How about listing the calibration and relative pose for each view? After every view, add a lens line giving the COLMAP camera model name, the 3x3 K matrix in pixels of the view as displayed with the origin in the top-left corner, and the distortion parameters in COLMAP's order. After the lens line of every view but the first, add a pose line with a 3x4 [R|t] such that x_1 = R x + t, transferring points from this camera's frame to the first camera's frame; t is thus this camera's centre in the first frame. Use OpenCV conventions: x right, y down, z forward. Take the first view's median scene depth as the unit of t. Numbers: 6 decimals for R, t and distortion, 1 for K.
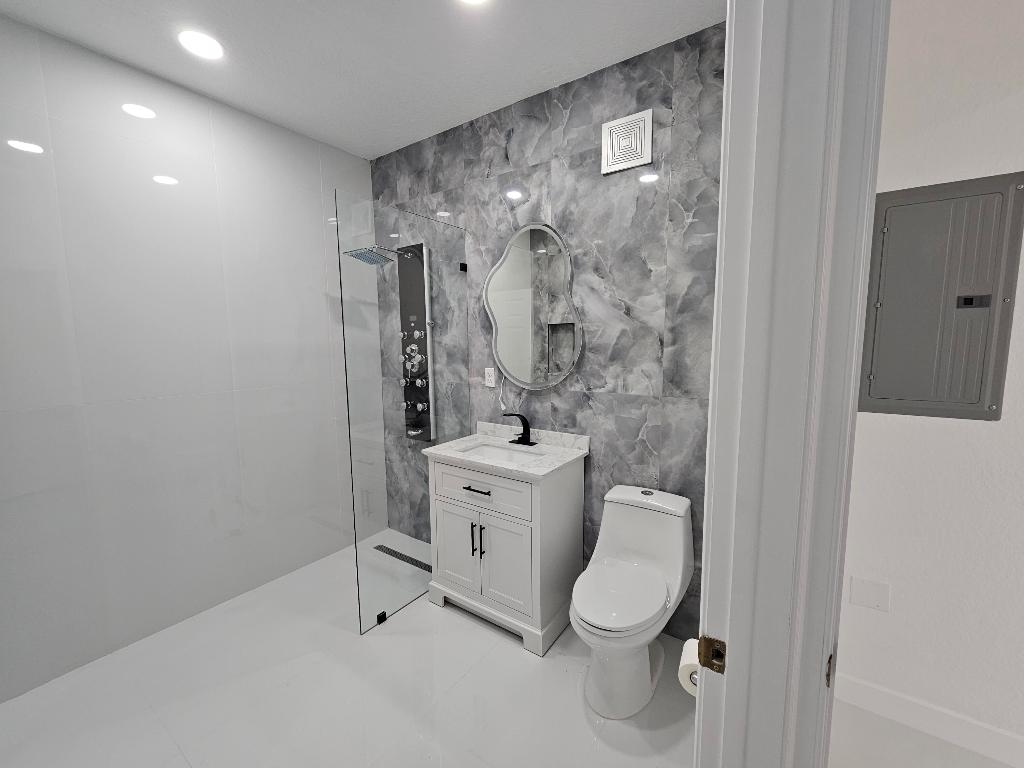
lens RADIAL K [[419.5, 0, 510.5], [0, 419.5, 387.3], [0, 0, 1]] dist [-0.001882, 0.003054]
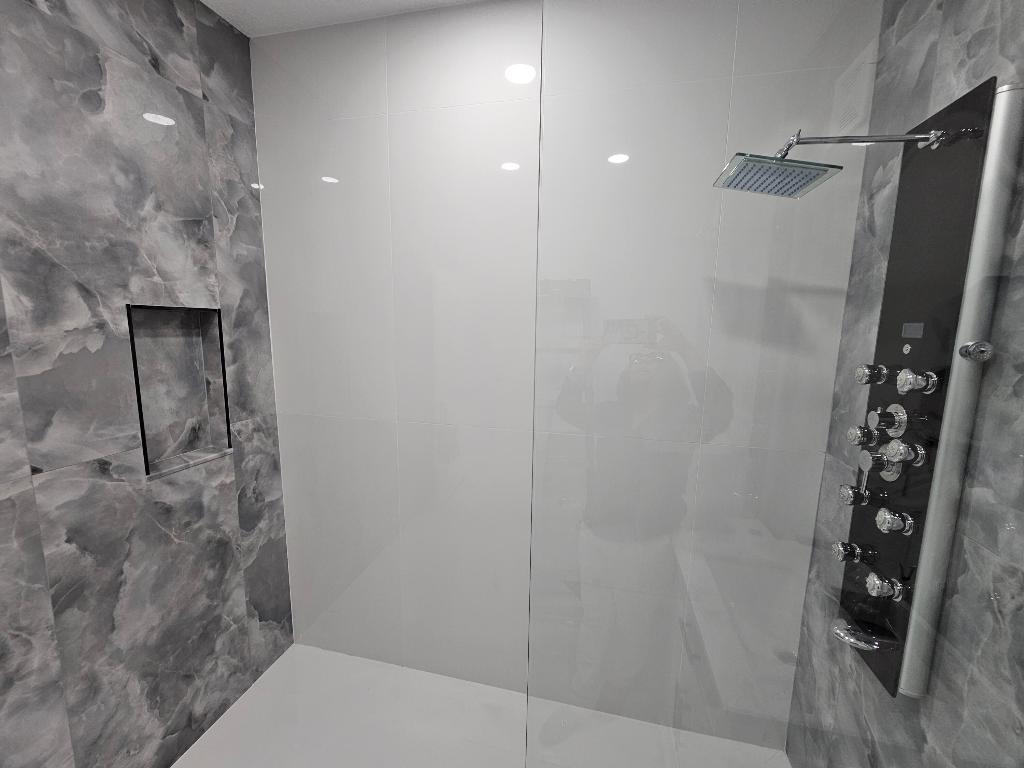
lens RADIAL K [[419.5, 0, 510.5], [0, 419.5, 387.3], [0, 0, 1]] dist [-0.001882, 0.003054]
pose [[0.382549, 0.159305, -0.910098, -0.039922], [-0.133009, 0.984259, 0.116378, -0.115403], [0.914311, 0.076531, 0.397716, 0.569062]]
